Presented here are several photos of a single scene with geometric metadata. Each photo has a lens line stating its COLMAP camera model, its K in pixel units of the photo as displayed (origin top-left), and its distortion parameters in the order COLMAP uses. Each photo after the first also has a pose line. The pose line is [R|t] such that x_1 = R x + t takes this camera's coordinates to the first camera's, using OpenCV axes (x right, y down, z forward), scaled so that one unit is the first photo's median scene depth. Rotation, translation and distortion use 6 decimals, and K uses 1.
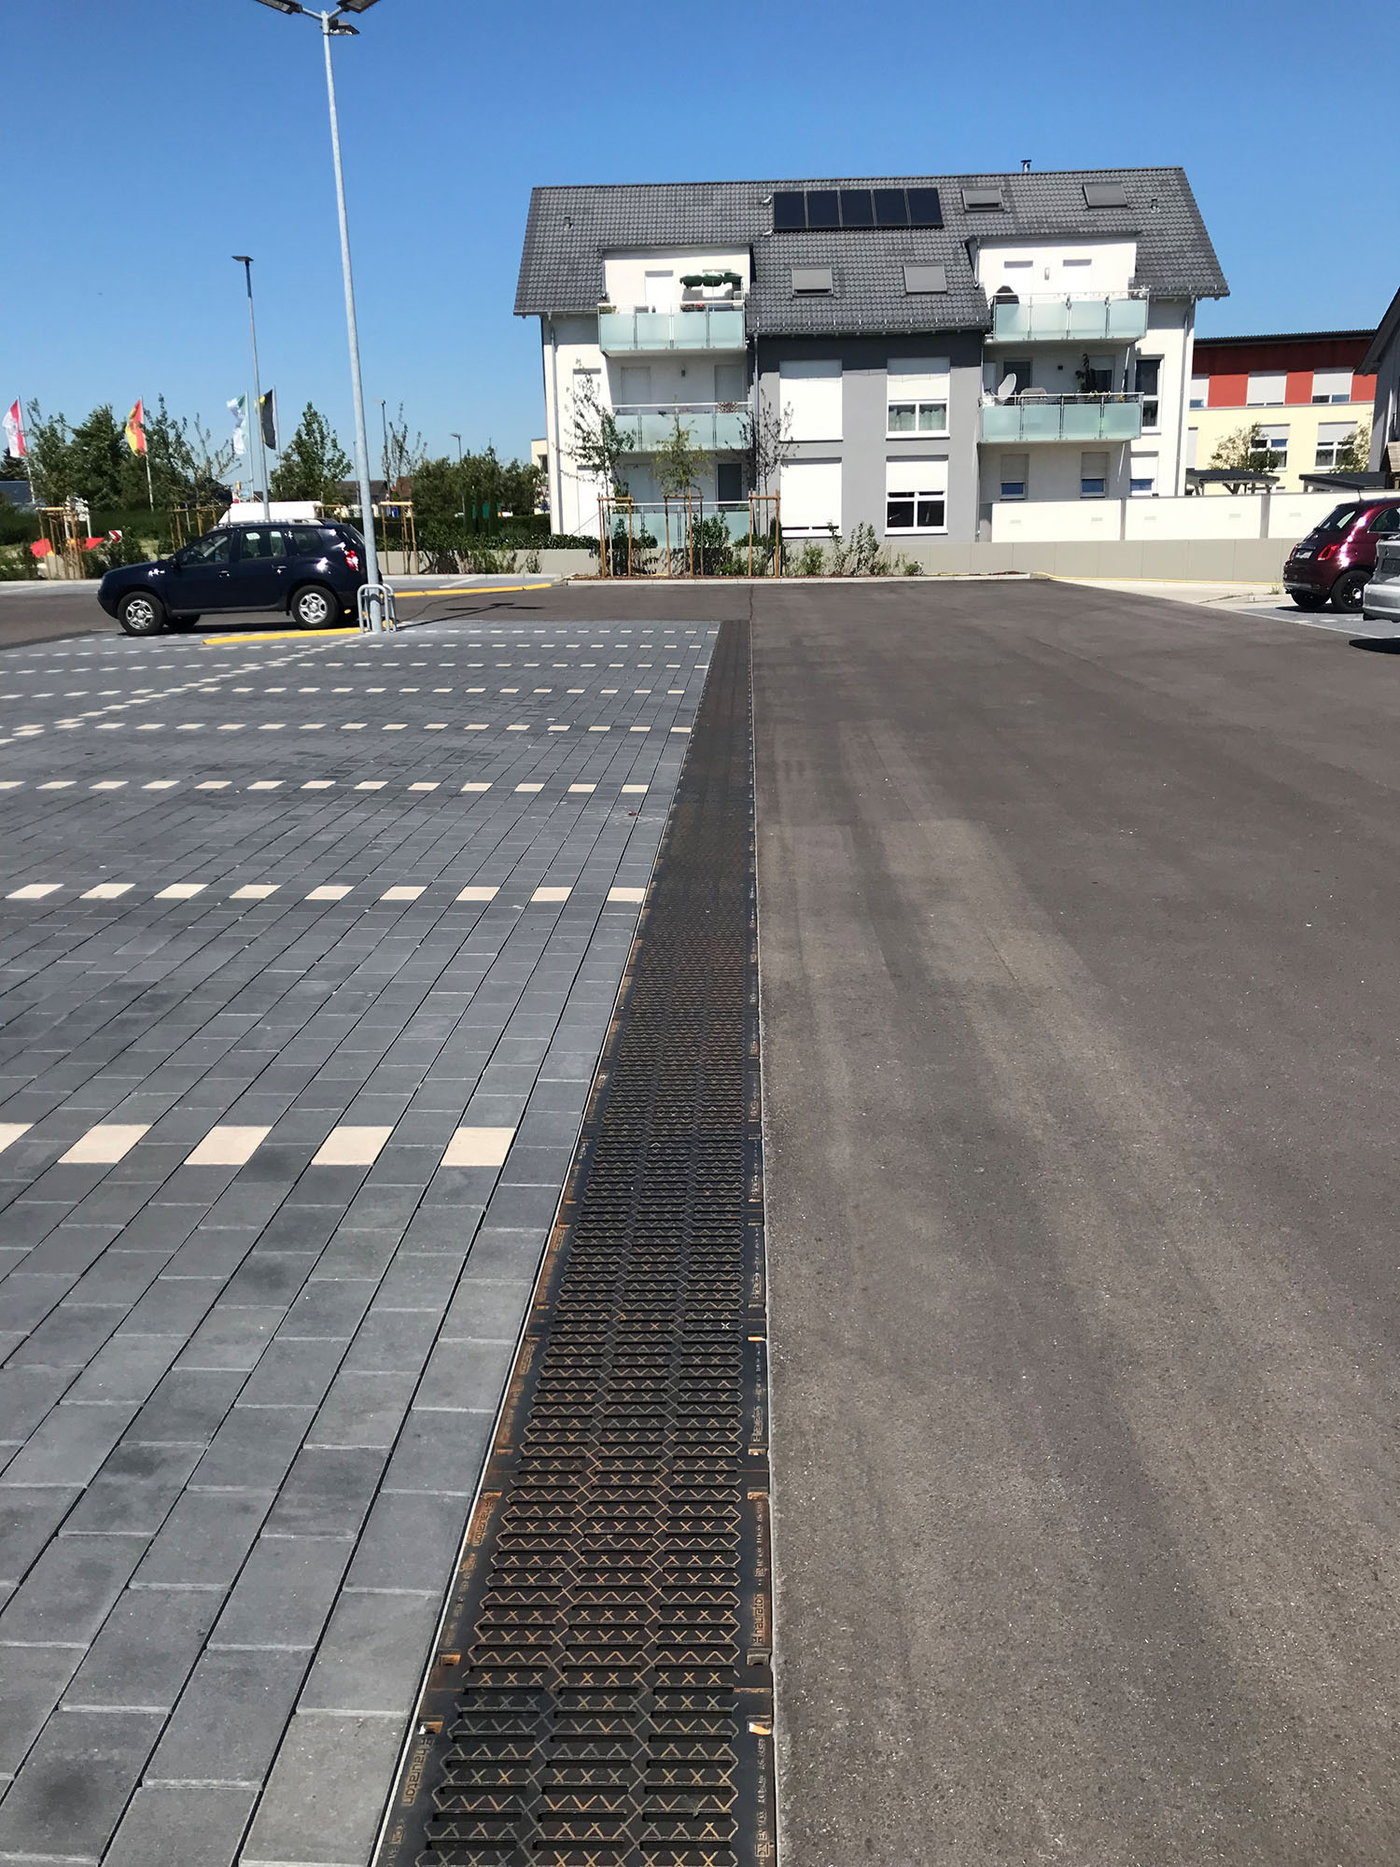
lens RADIAL K [[1528.0, 0, 681.3], [0, 1528.0, 919.3], [0, 0, 1]] dist [-0.010276, 0.009099]
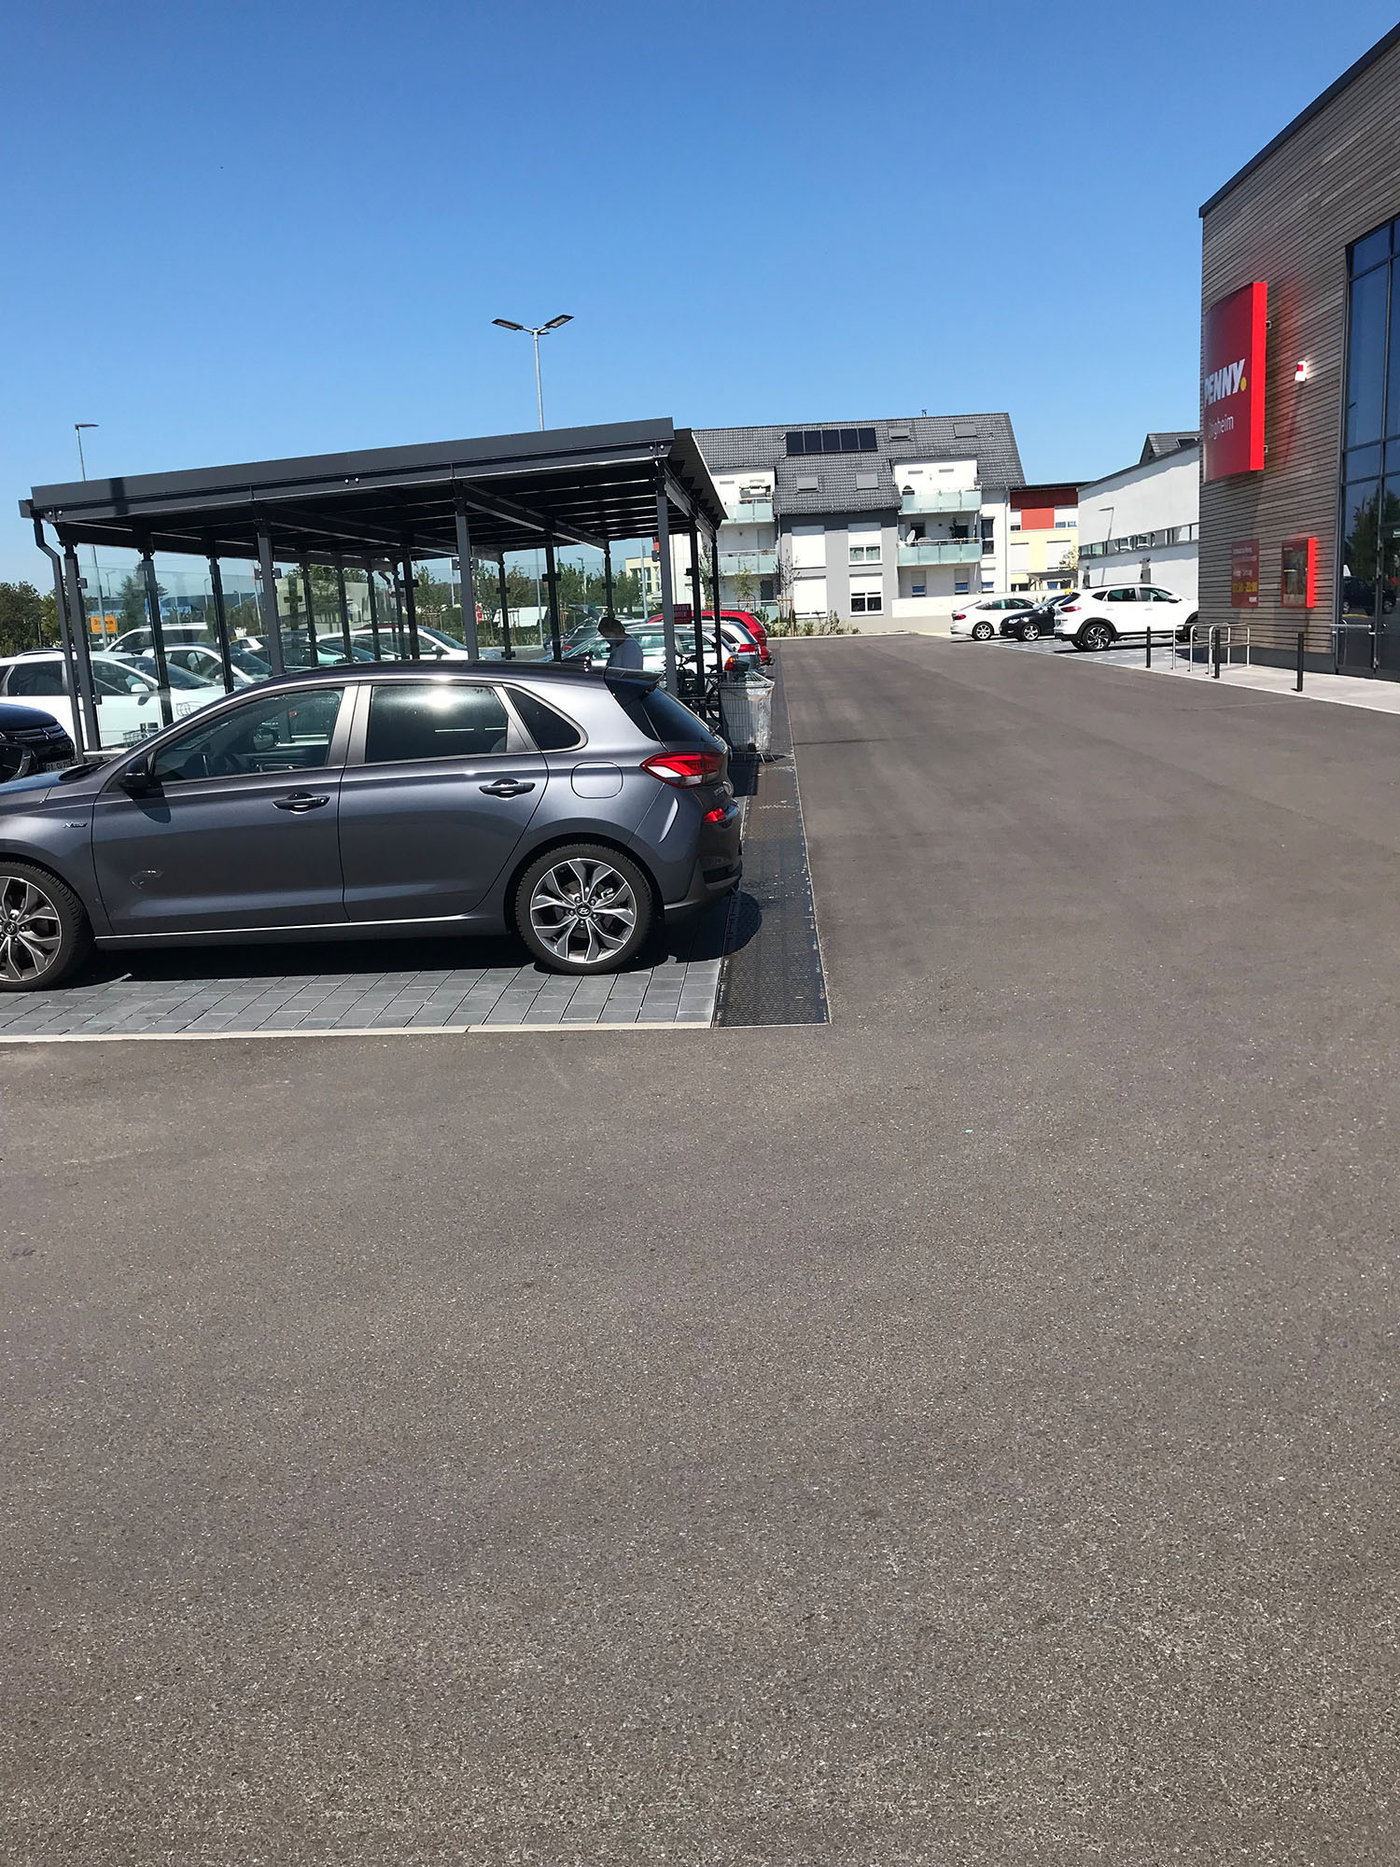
lens RADIAL K [[1528.0, 0, 719.5], [0, 1528.0, 944.1], [0, 0, 1]] dist [-0.010276, 0.009099]
pose [[0.999606, -0.028048, 0.001427, -0.042351], [0.028083, 0.998838, -0.039176, 0.224853], [-0.000326, 0.039201, 0.999231, -0.876816]]
